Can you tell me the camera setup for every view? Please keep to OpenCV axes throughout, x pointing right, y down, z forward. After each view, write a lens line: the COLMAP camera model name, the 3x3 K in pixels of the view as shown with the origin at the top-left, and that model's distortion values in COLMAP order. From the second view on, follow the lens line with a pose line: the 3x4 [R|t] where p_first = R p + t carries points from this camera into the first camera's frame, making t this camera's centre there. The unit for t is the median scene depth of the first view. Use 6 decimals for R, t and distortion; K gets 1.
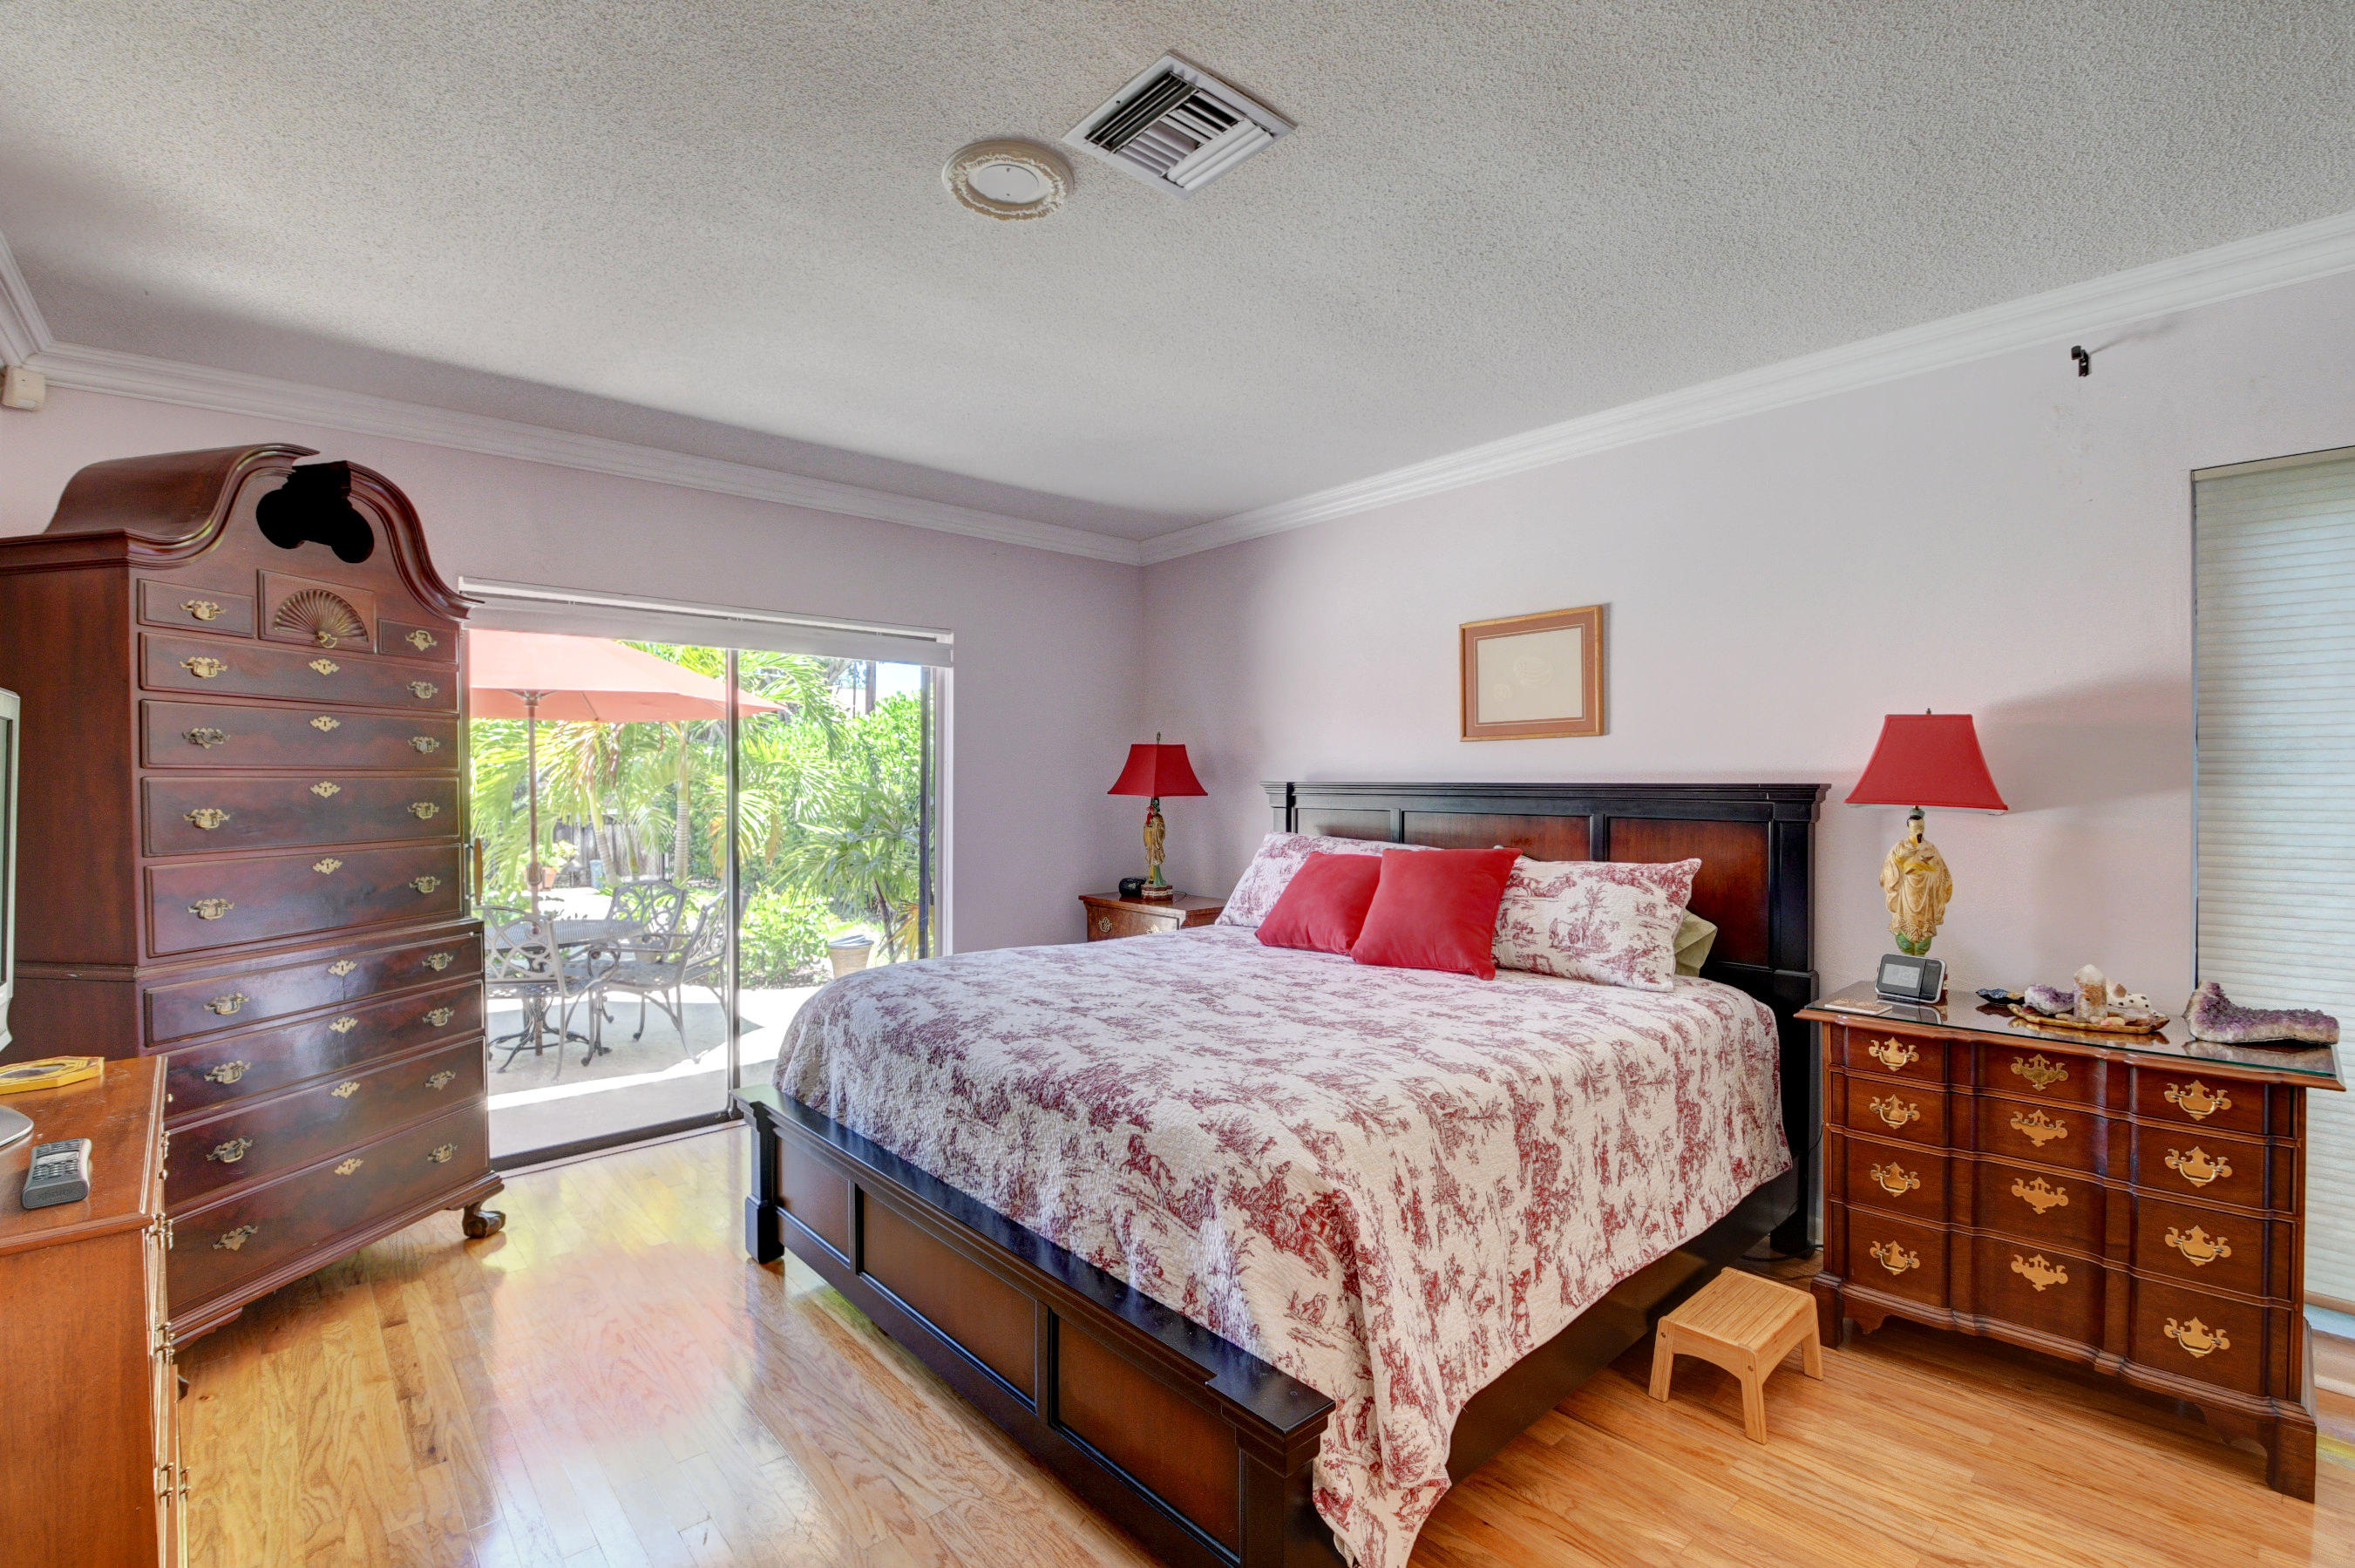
lens RADIAL K [[1042.9, 0, 1177.5], [0, 1042.9, 784.0], [0, 0, 1]] dist [0.029908, -0.041378]
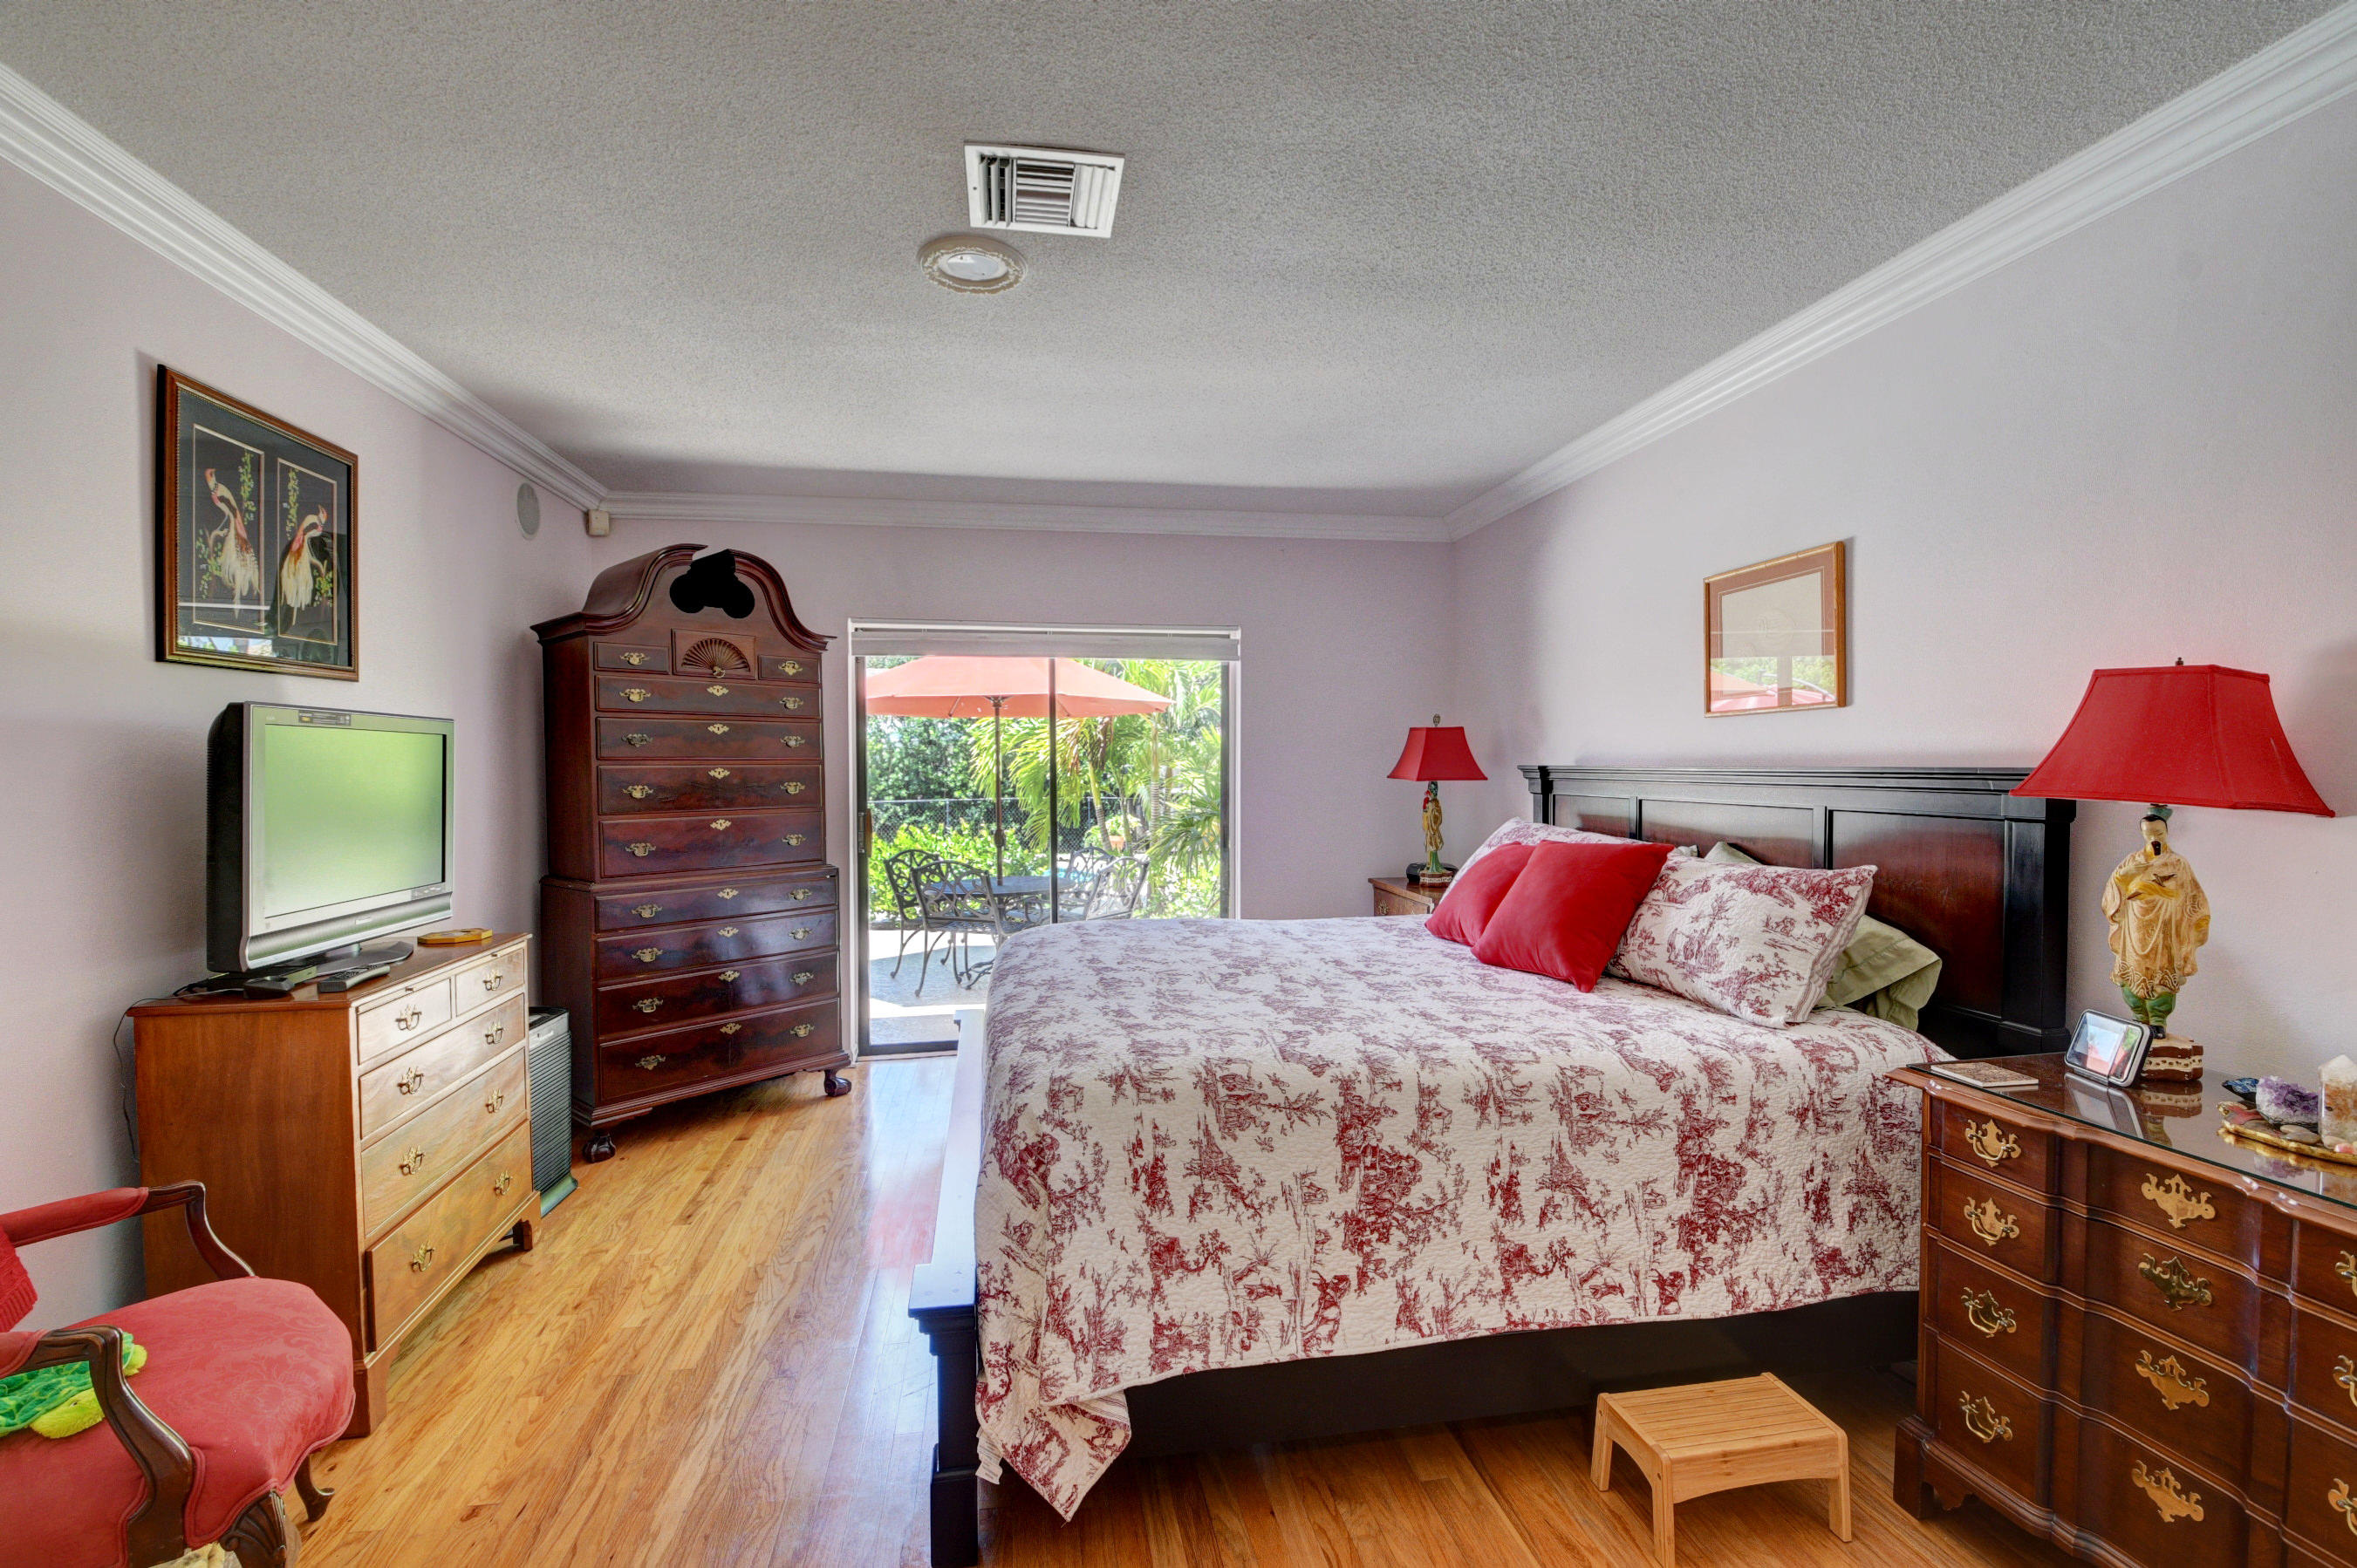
lens RADIAL K [[1044.5, 0, 1173.8], [0, 1044.5, 781.0], [0, 0, 1]] dist [0.014941, -0.021824]
pose [[0.845336, 0.005744, -0.534204, 0.594527], [0.001200, 0.999919, 0.012651, -0.001594], [0.534234, -0.011336, 0.845261, 0.093413]]
